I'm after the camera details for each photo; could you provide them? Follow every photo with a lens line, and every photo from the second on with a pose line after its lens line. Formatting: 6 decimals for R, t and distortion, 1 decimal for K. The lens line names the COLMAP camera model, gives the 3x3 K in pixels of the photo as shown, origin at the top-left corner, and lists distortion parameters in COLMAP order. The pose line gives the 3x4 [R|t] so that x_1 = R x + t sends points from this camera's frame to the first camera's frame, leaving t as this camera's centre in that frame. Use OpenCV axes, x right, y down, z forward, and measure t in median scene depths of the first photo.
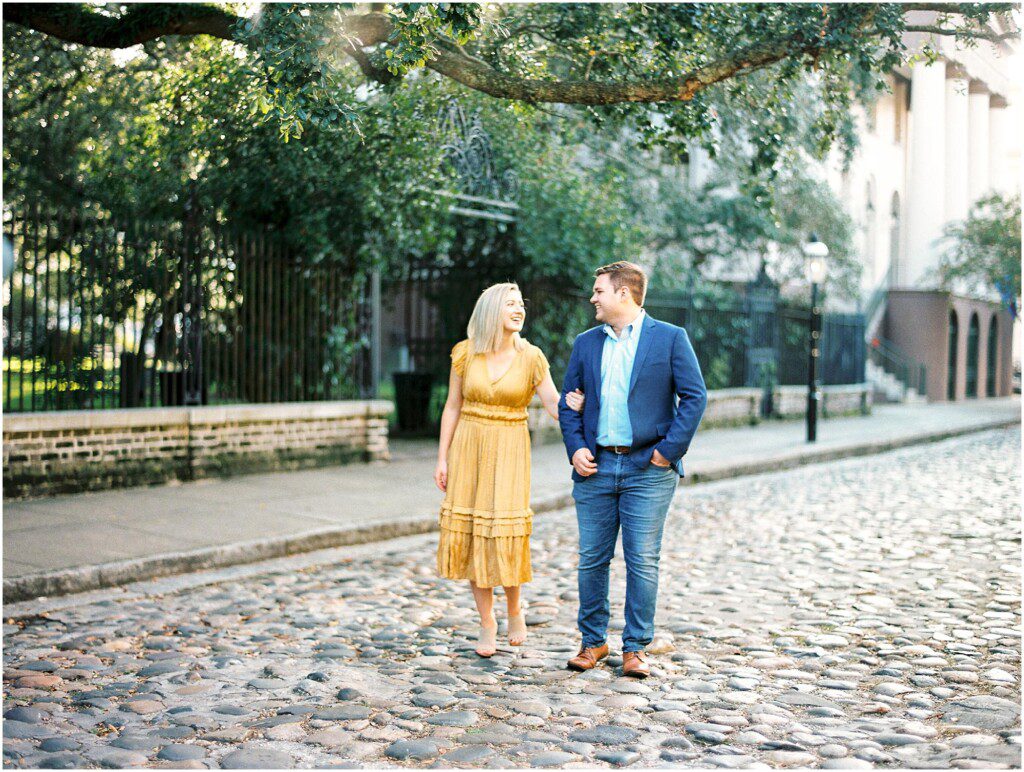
lens RADIAL K [[2093.5, 0, 512.0], [0, 2093.5, 386.0], [0, 0, 1]] dist [-0.318326, 0.217191]
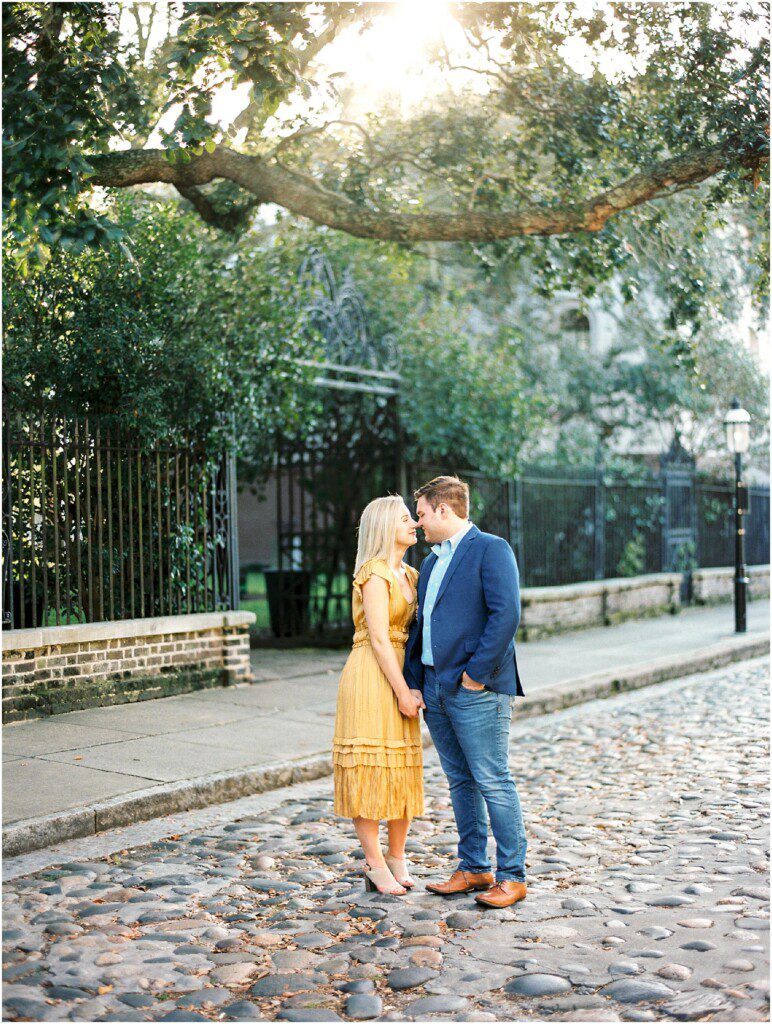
lens RADIAL K [[2093.5, 0, 386.0], [0, 2093.5, 512.0], [0, 0, 1]] dist [-0.318326, 0.217191]
pose [[0.999368, -0.032849, -0.013565, 0.008416], [0.032482, 0.999124, -0.026402, -0.008506], [0.014421, 0.025945, 0.999559, 0.158355]]
